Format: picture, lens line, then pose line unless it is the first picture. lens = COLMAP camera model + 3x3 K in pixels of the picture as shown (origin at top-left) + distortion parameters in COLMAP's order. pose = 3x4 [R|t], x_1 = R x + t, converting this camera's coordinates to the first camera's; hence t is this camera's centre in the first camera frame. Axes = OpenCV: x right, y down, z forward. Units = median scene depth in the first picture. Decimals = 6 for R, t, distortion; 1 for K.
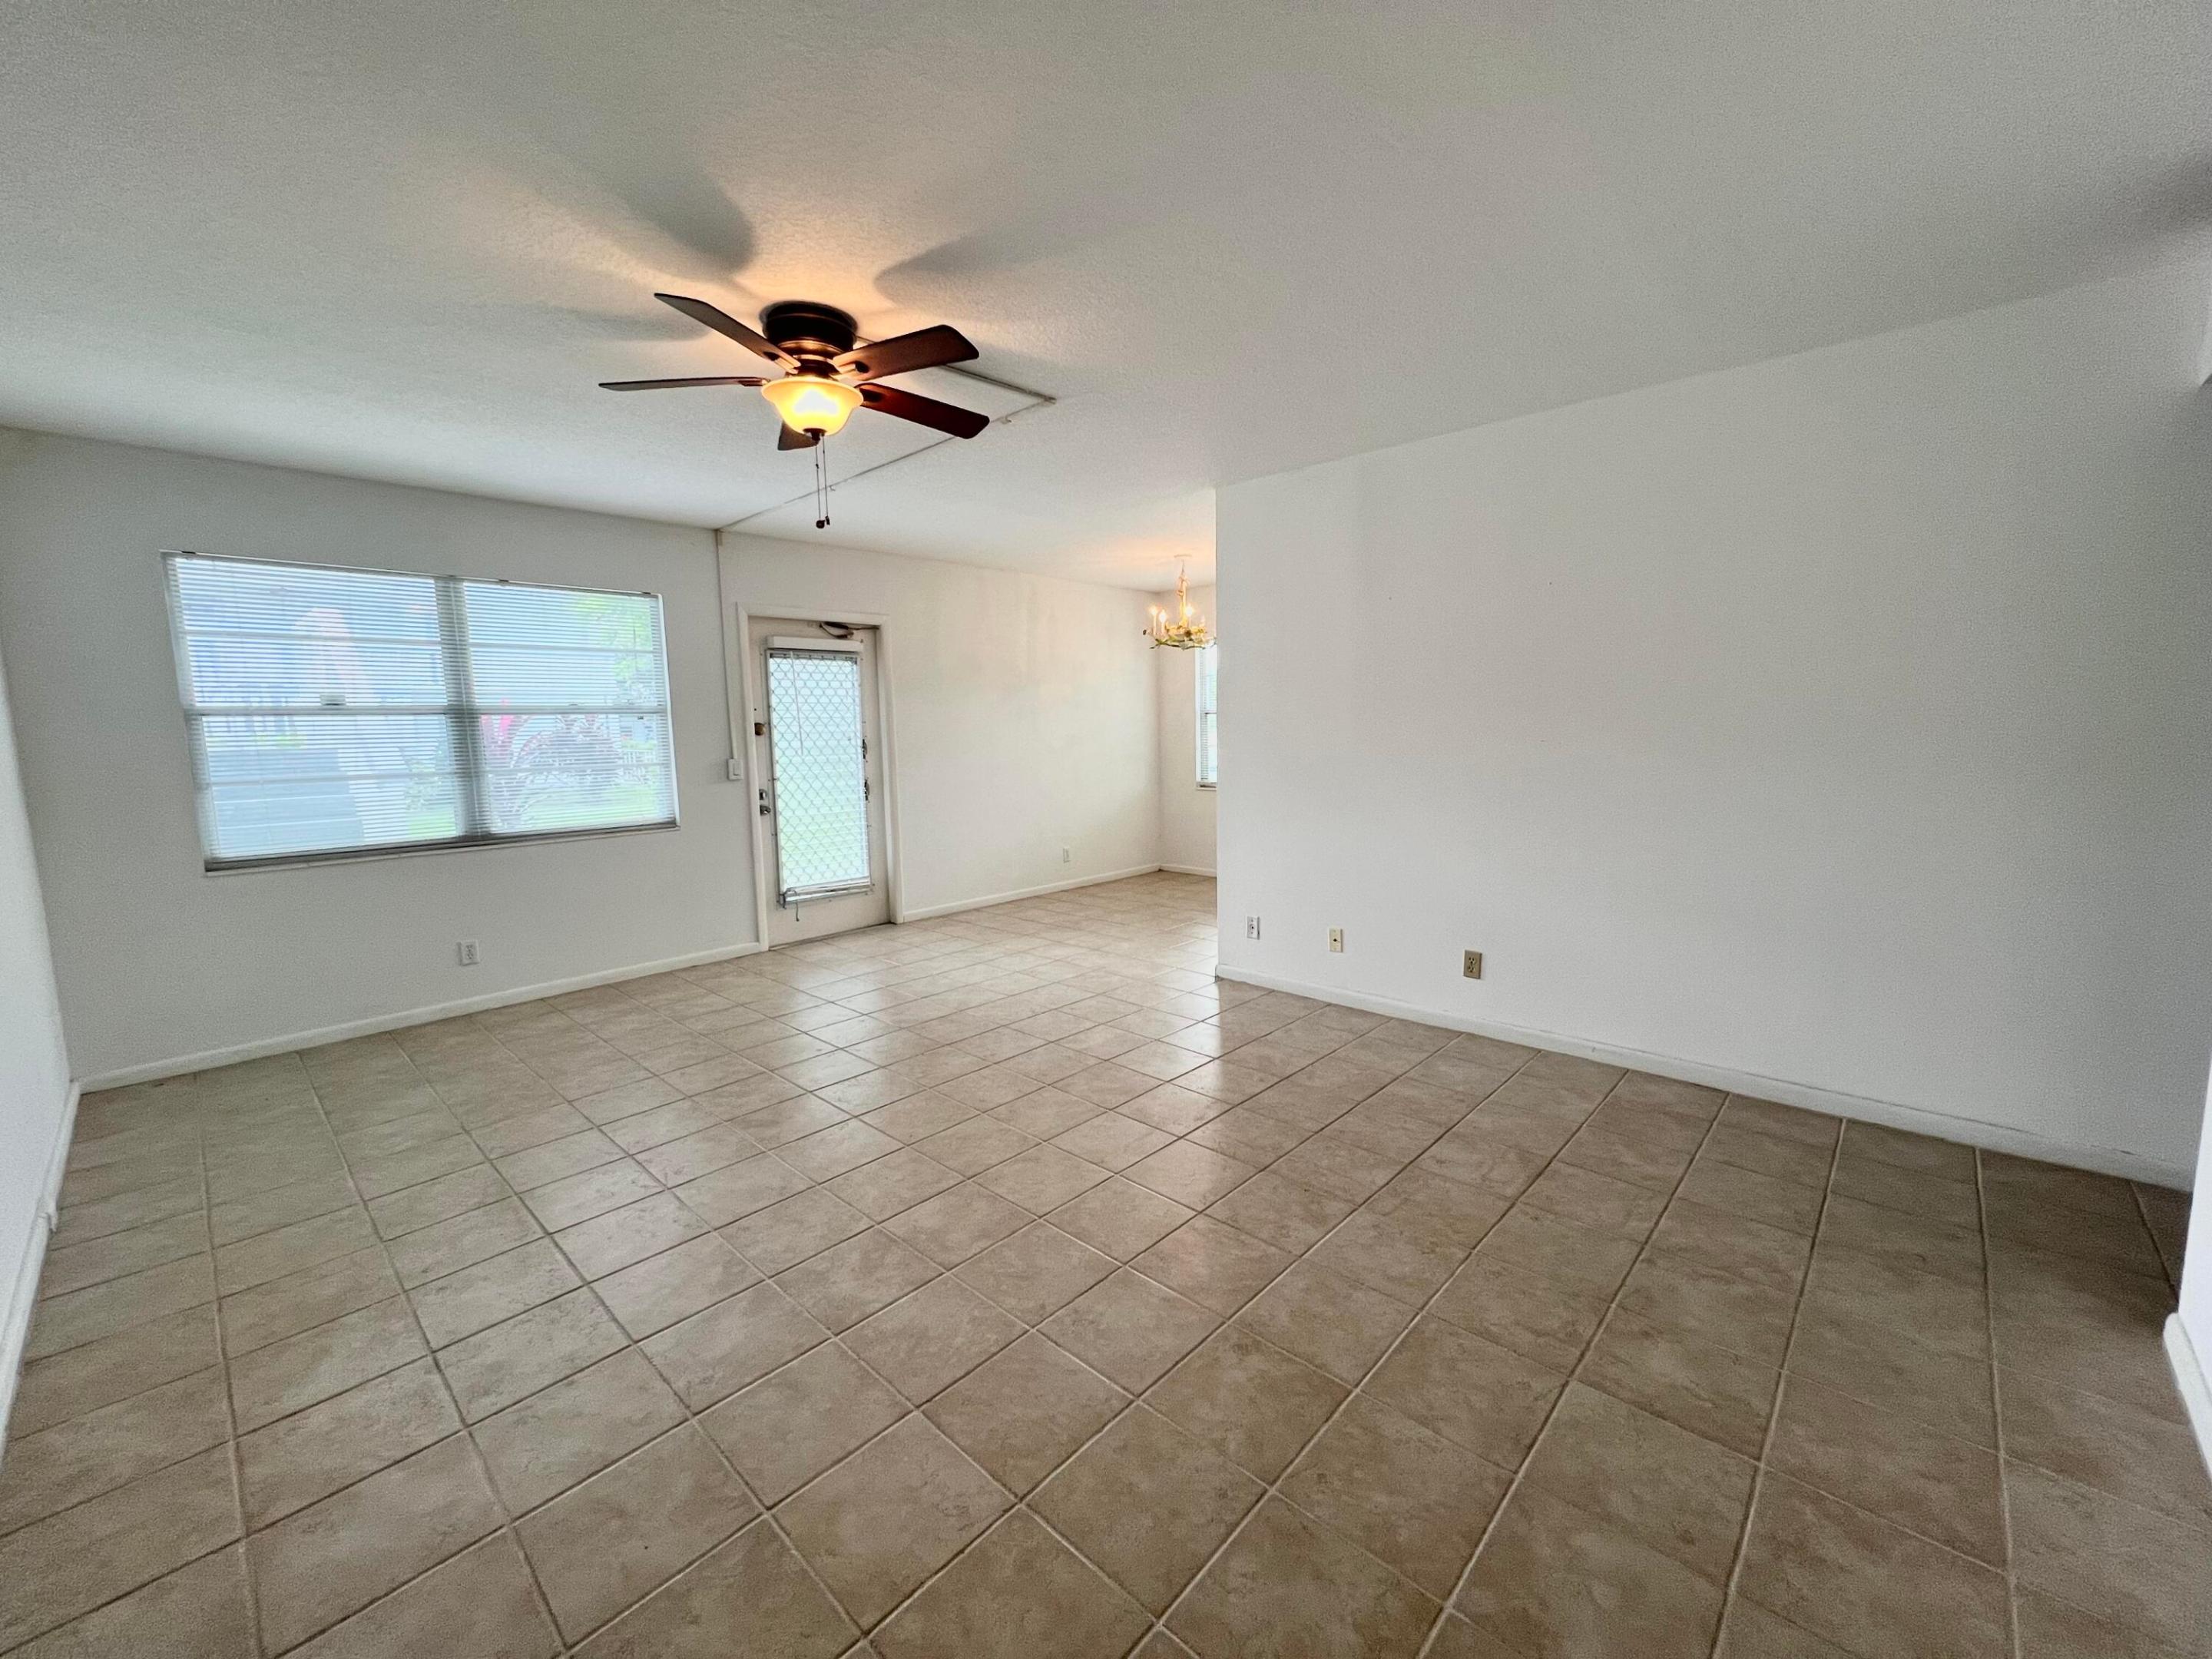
lens RADIAL K [[888.4, 0, 1099.0], [0, 888.4, 826.9], [0, 0, 1]] dist [0.000889, 0.000302]
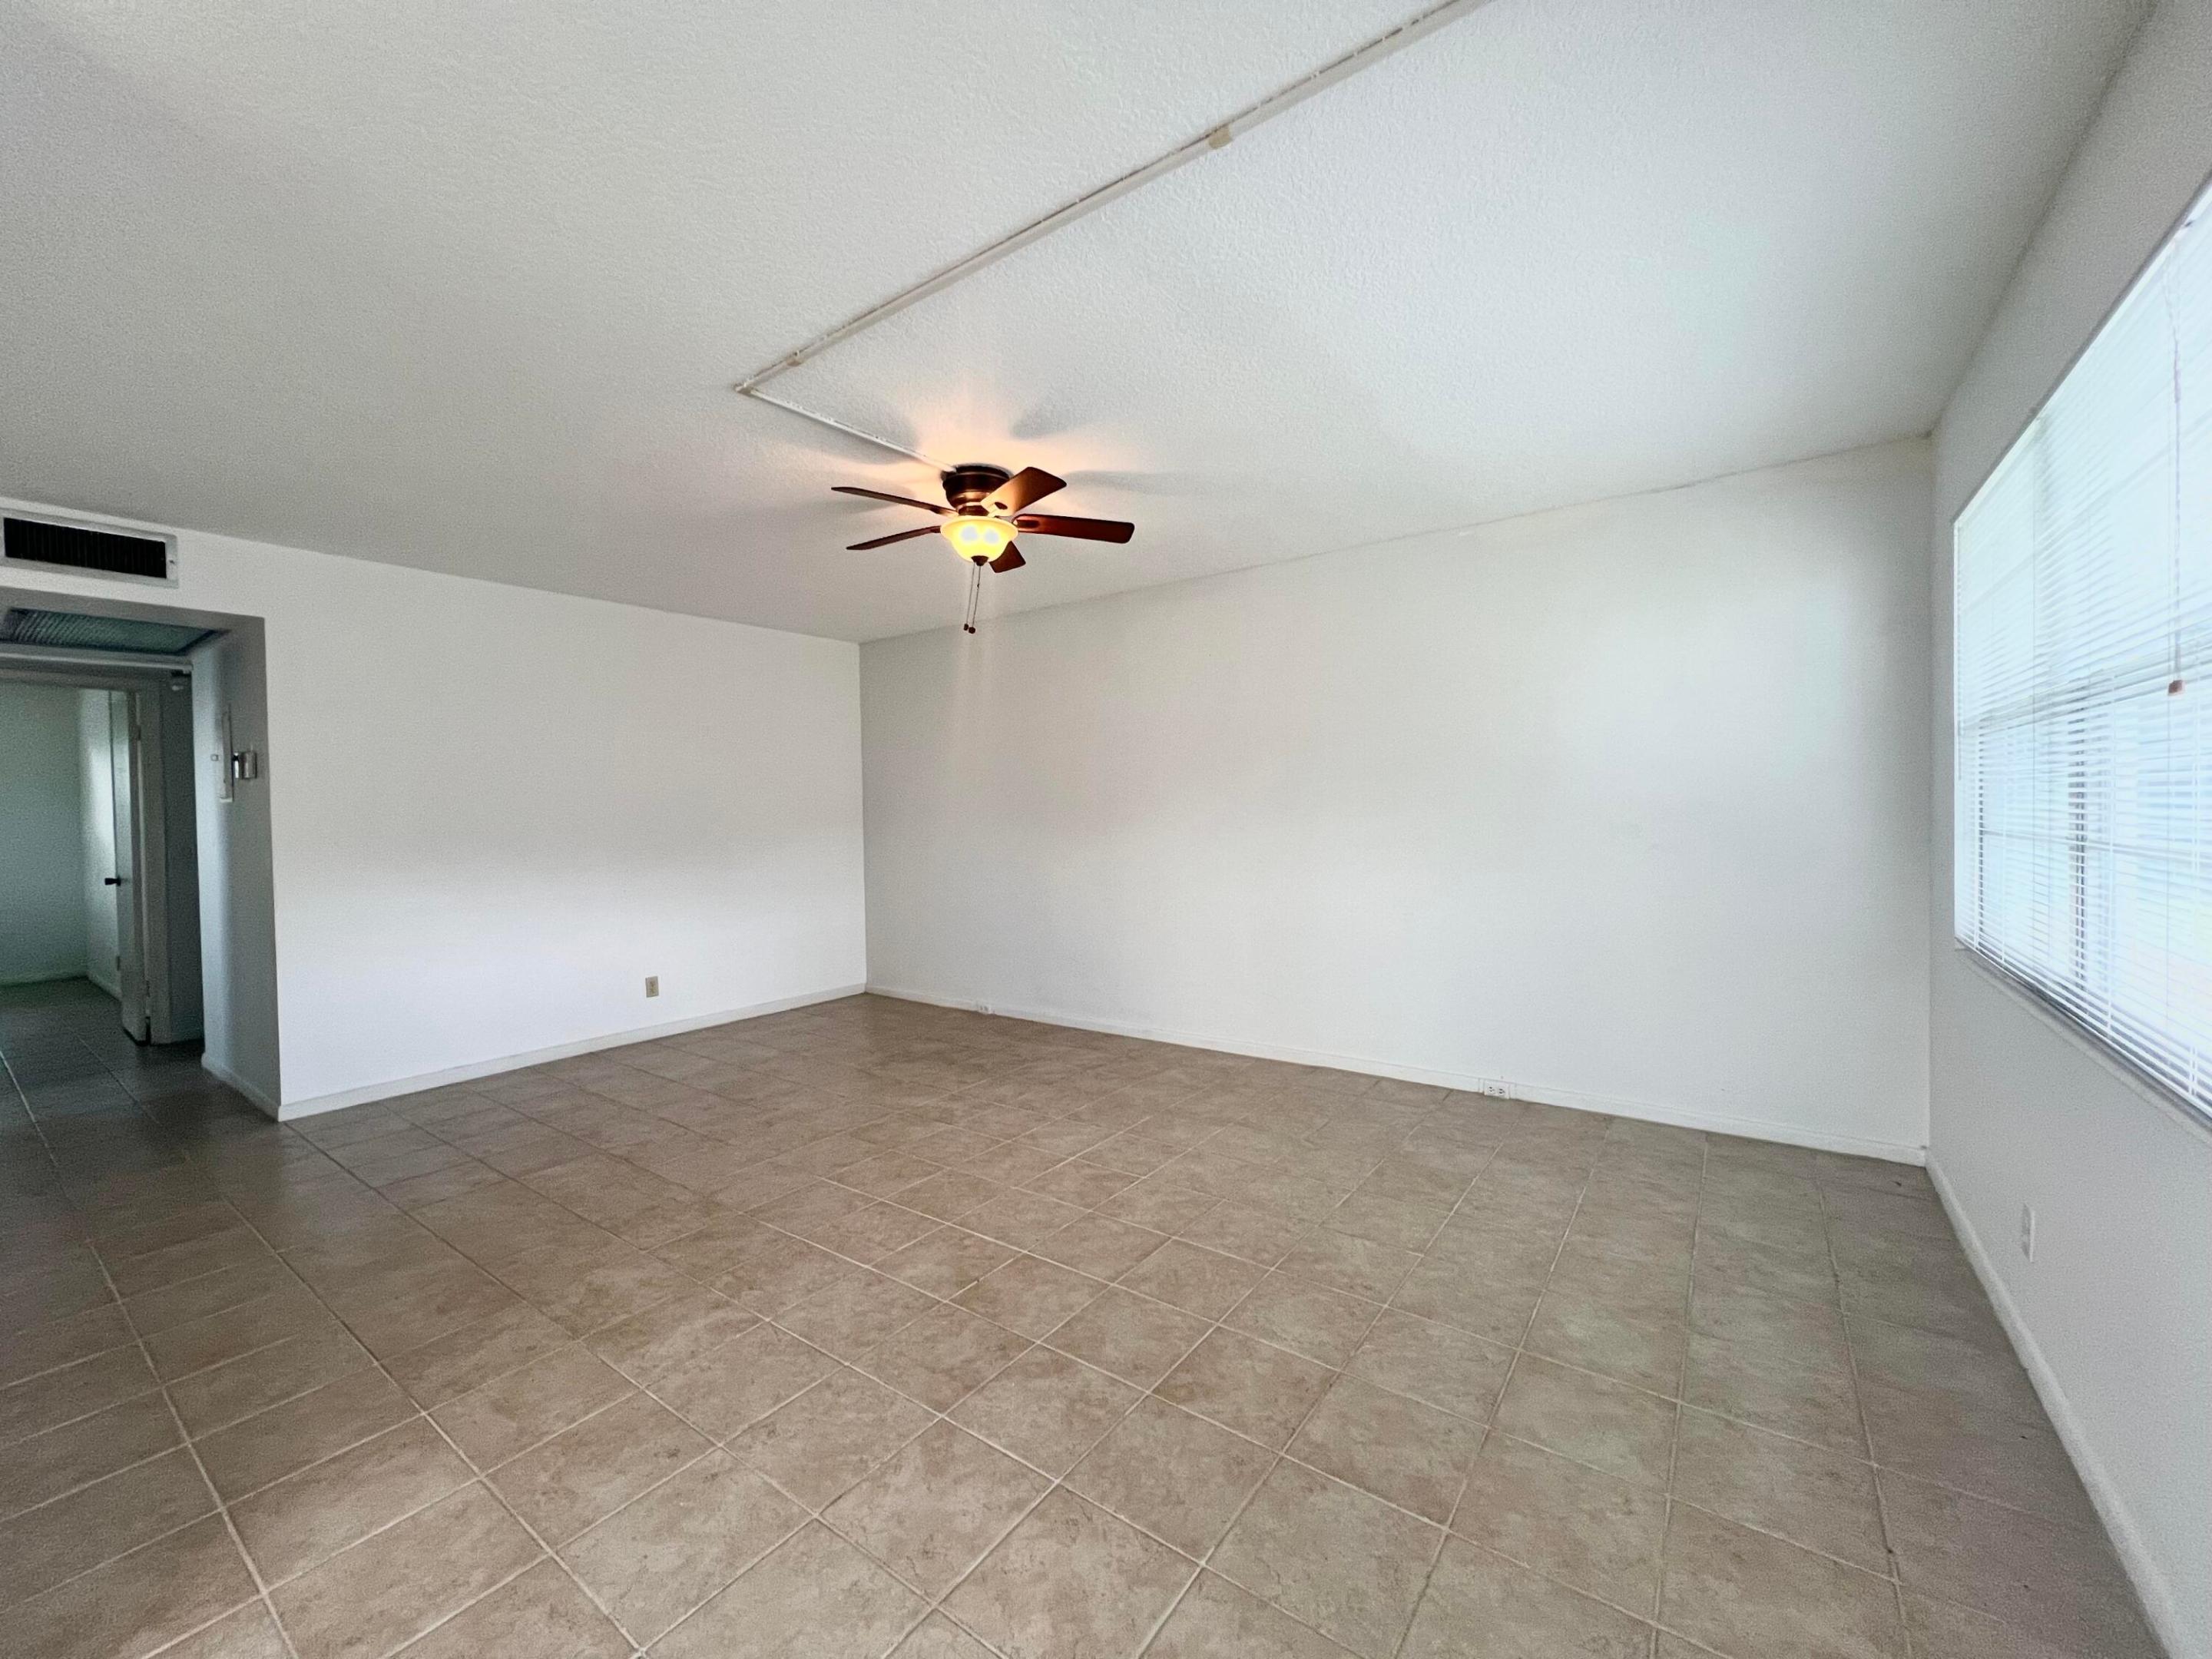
lens RADIAL K [[888.4, 0, 1099.0], [0, 888.4, 826.9], [0, 0, 1]] dist [0.000889, 0.000302]
pose [[-0.991499, 0.041944, -0.123168, -0.166714], [0.024849, 0.990234, 0.137183, -0.125468], [0.127719, 0.132956, -0.982858, 1.220696]]
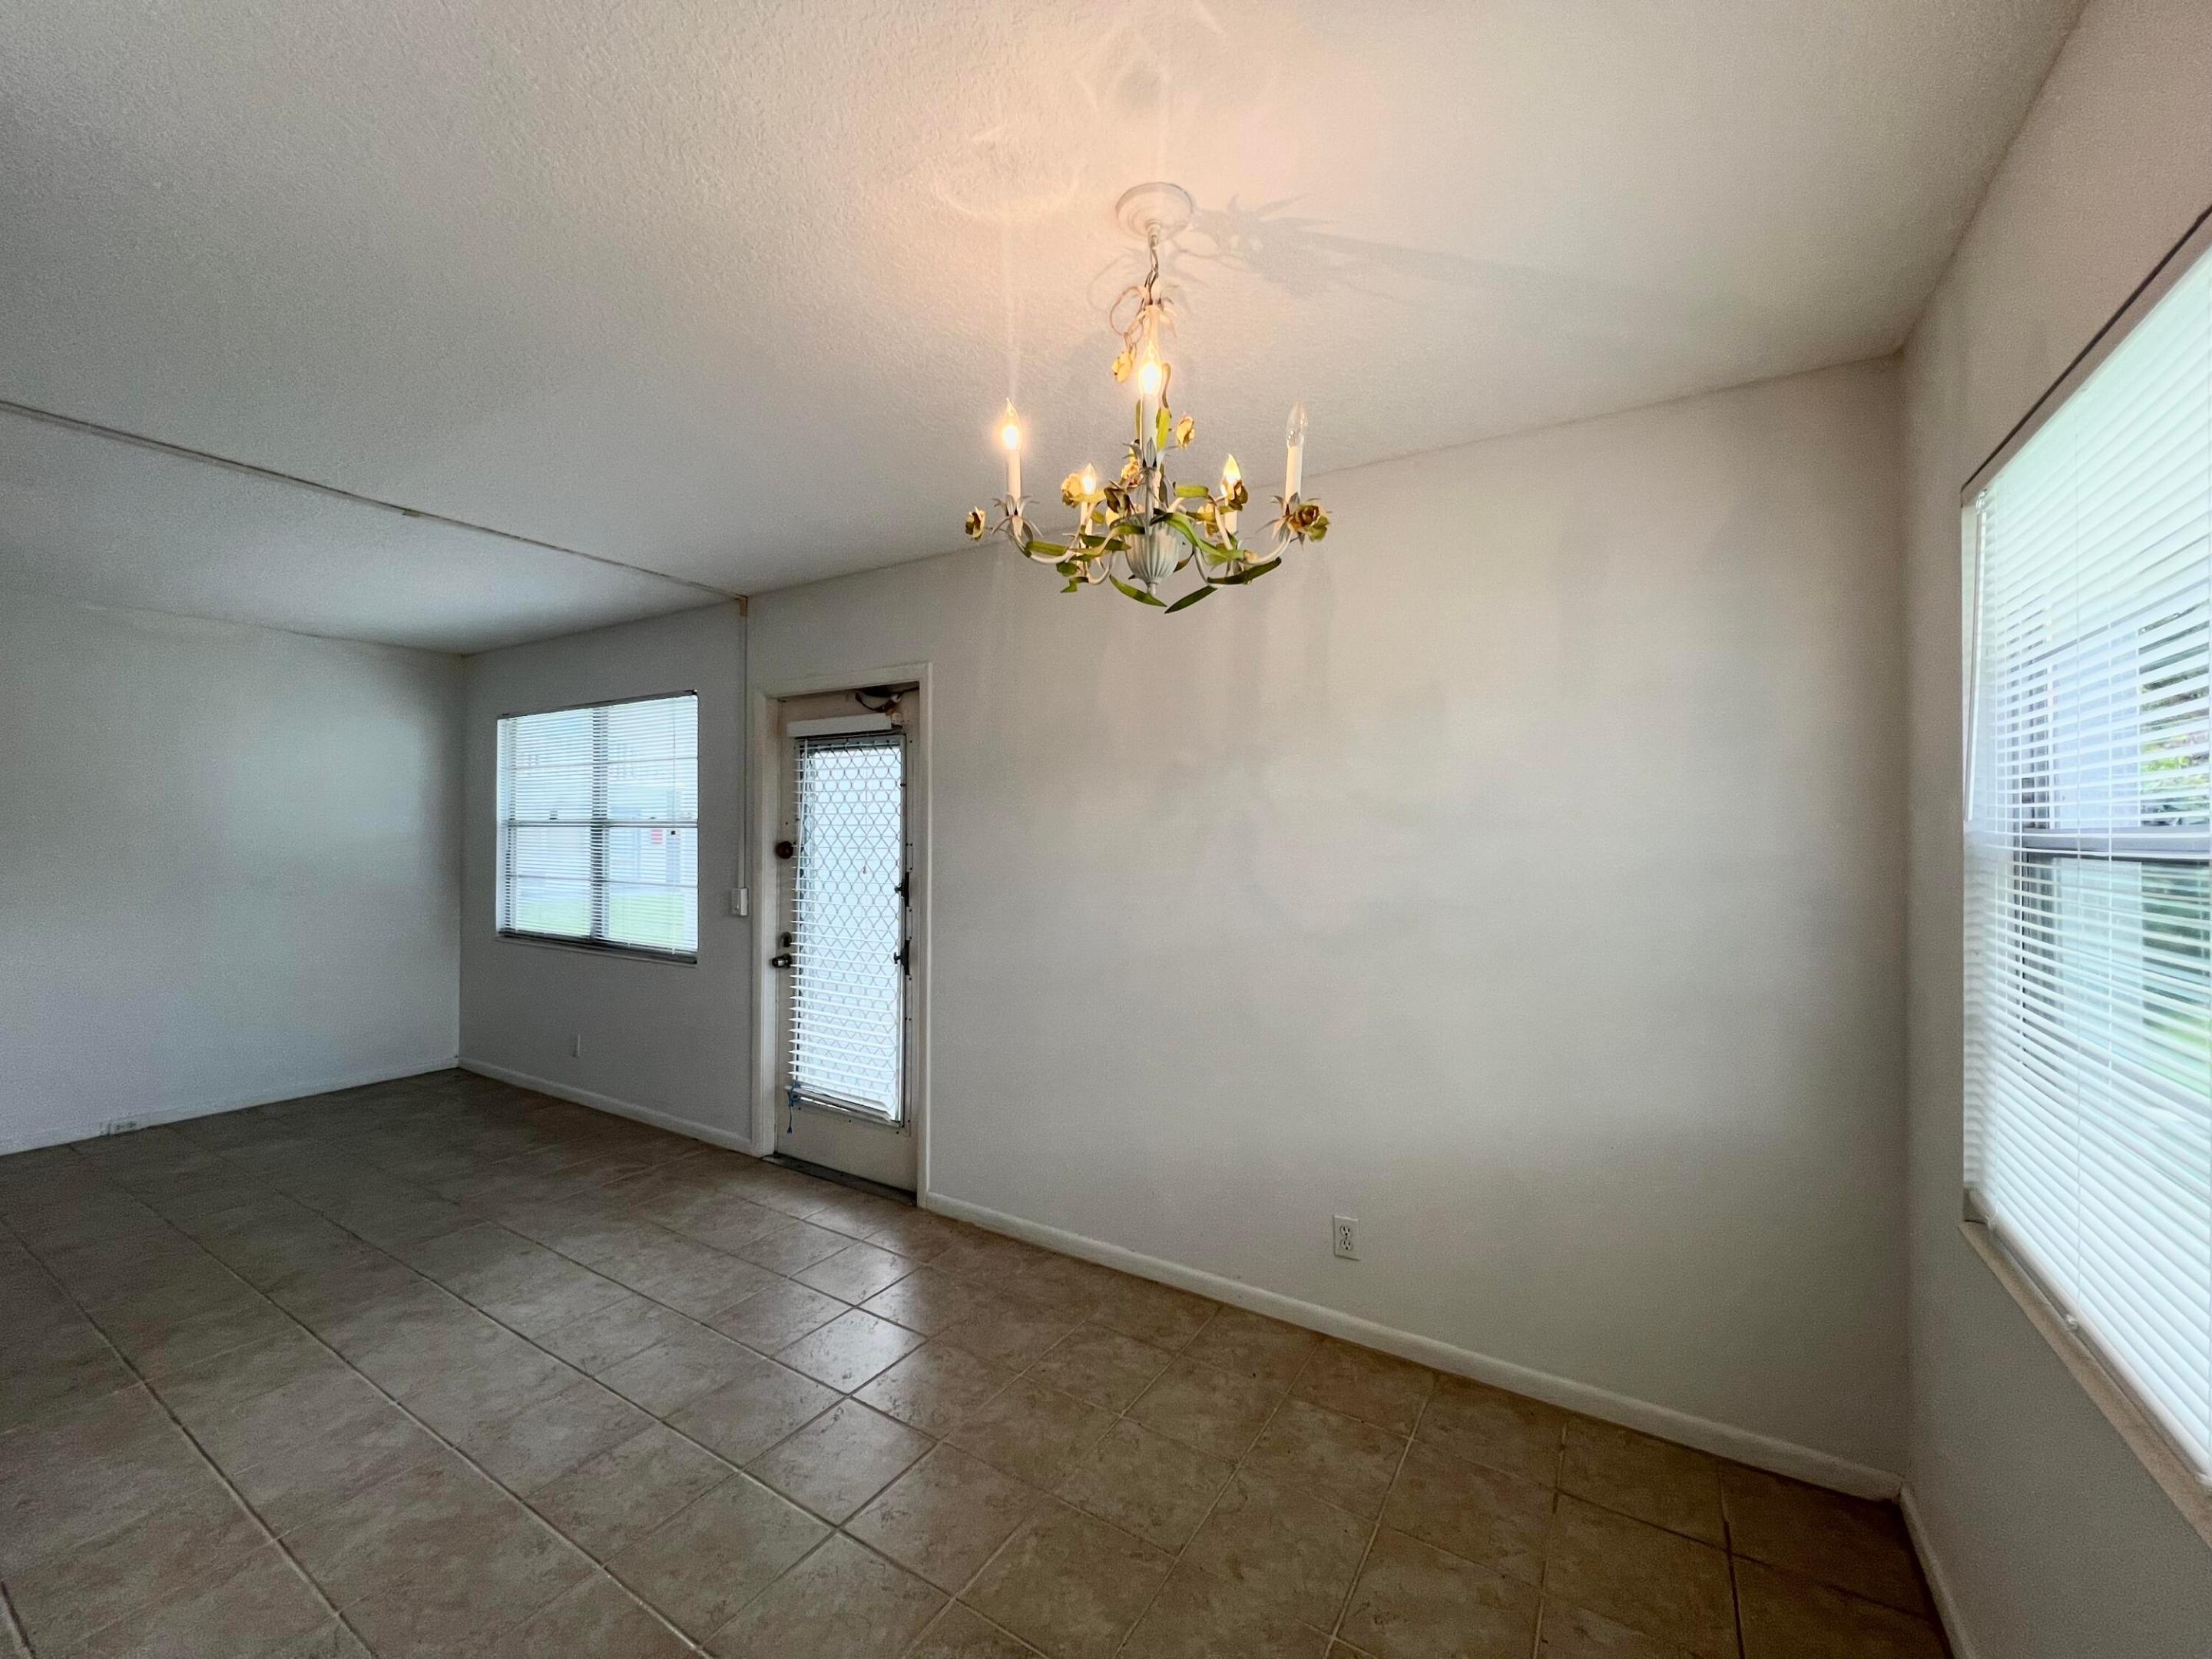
lens RADIAL K [[888.4, 0, 1099.0], [0, 888.4, 826.9], [0, 0, 1]] dist [0.000889, 0.000302]
pose [[0.197465, 0.015493, -0.980187, 0.425809], [-0.122229, 0.992462, -0.008937, -0.171606], [0.972660, 0.121572, 0.197870, 1.231694]]
